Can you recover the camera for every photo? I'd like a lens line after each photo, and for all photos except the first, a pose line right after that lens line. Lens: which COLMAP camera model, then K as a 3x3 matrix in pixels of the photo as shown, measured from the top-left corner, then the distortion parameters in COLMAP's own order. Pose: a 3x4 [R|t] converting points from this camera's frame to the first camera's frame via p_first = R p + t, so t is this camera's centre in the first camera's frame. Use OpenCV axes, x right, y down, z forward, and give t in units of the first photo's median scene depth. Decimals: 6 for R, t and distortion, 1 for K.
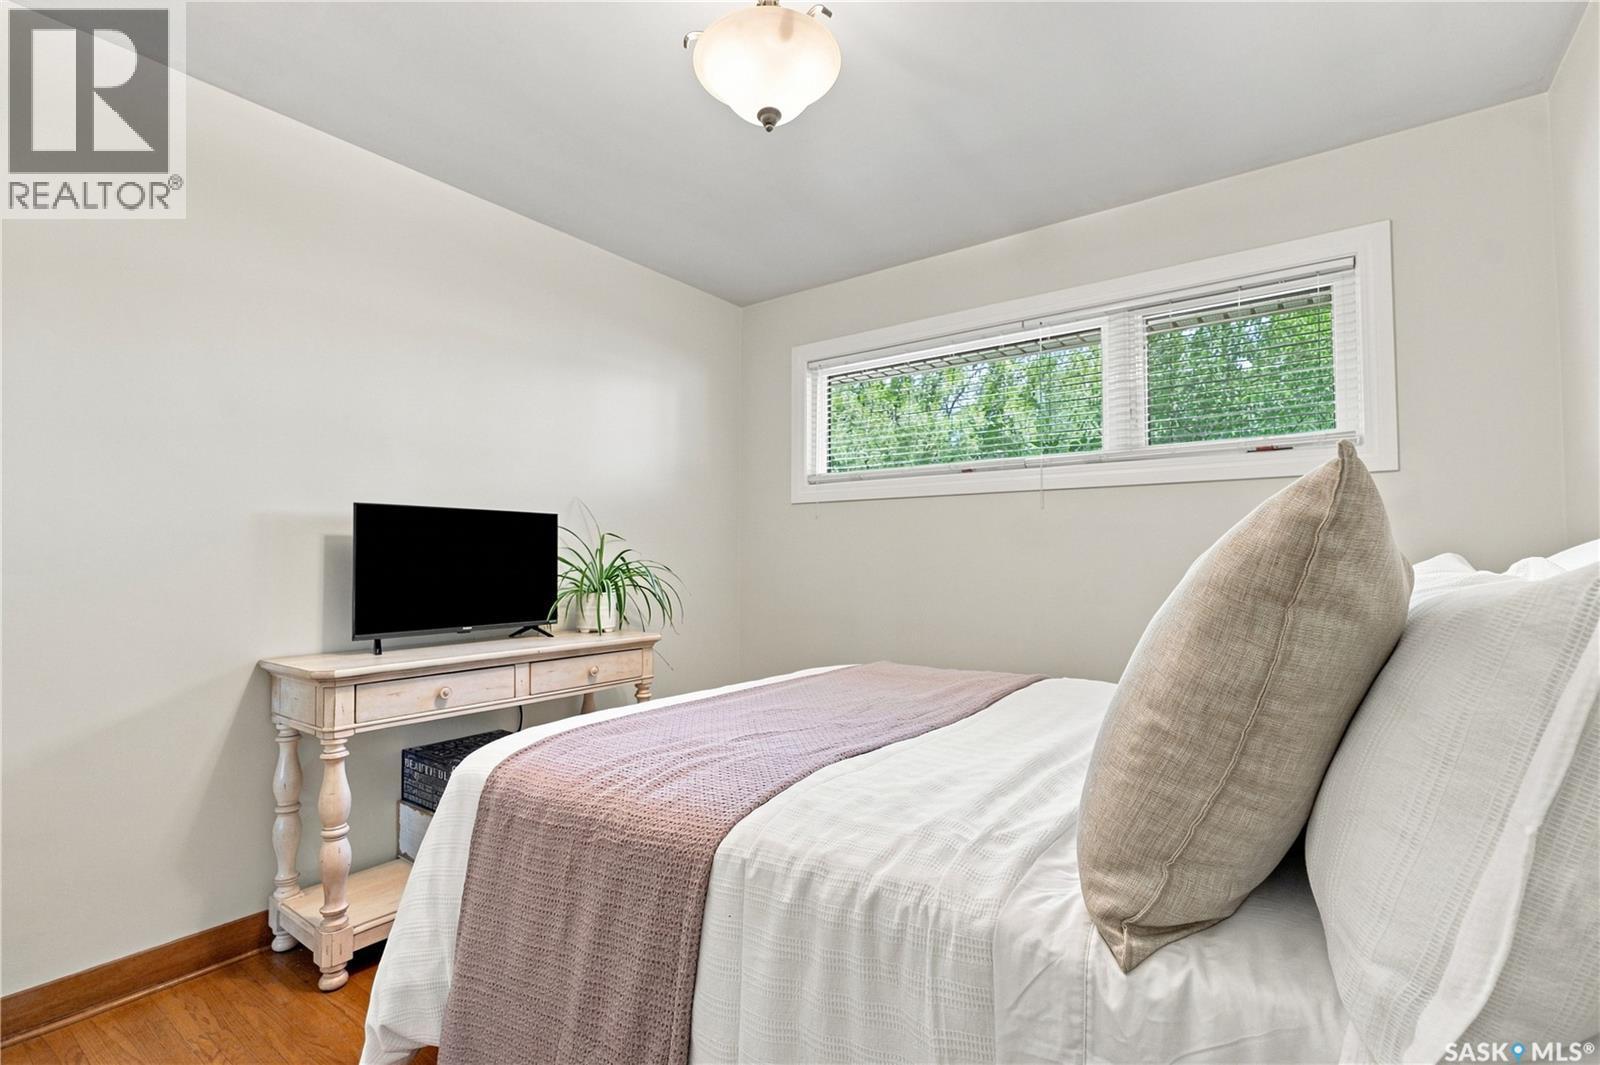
lens RADIAL K [[731.4, 0, 799.1], [0, 731.4, 538.4], [0, 0, 1]] dist [0.002405, 0.000317]
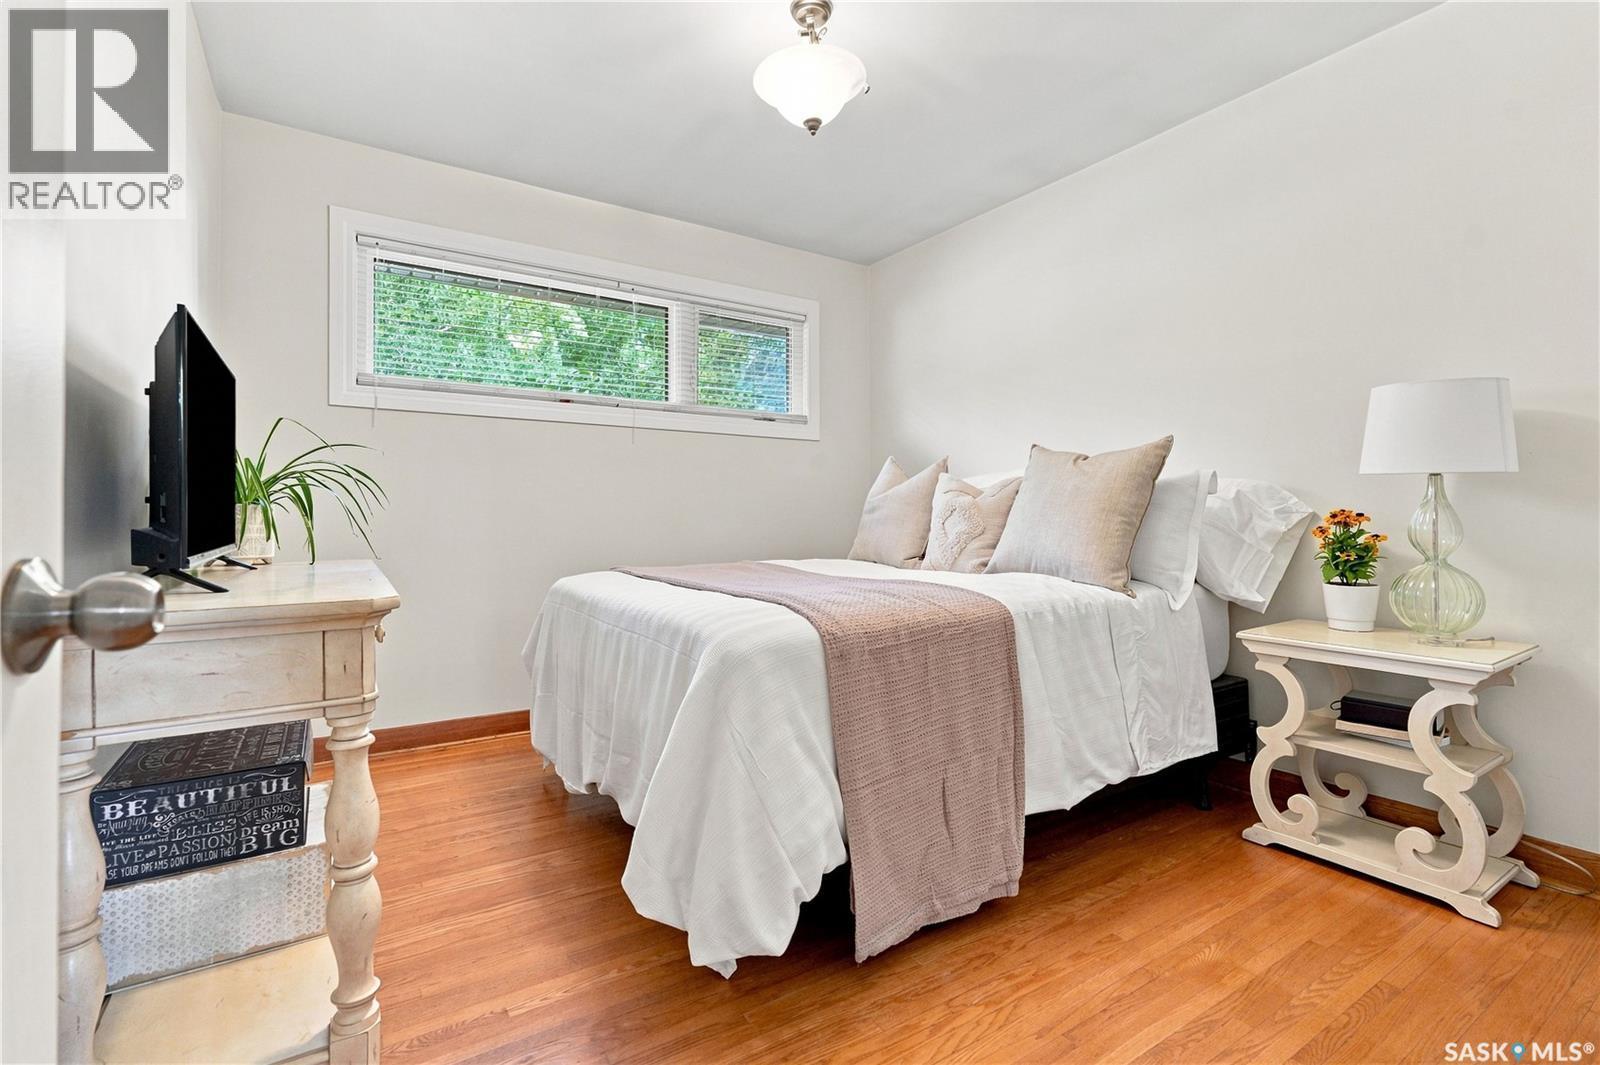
lens RADIAL K [[732.2, 0, 806.1], [0, 732.2, 529.8], [0, 0, 1]] dist [0.001135, 0.000232]
pose [[0.335208, -0.022103, 0.941885, -0.994118], [-0.027597, 0.999065, 0.033267, 0.077584], [-0.941740, -0.037144, 0.334284, 0.421055]]
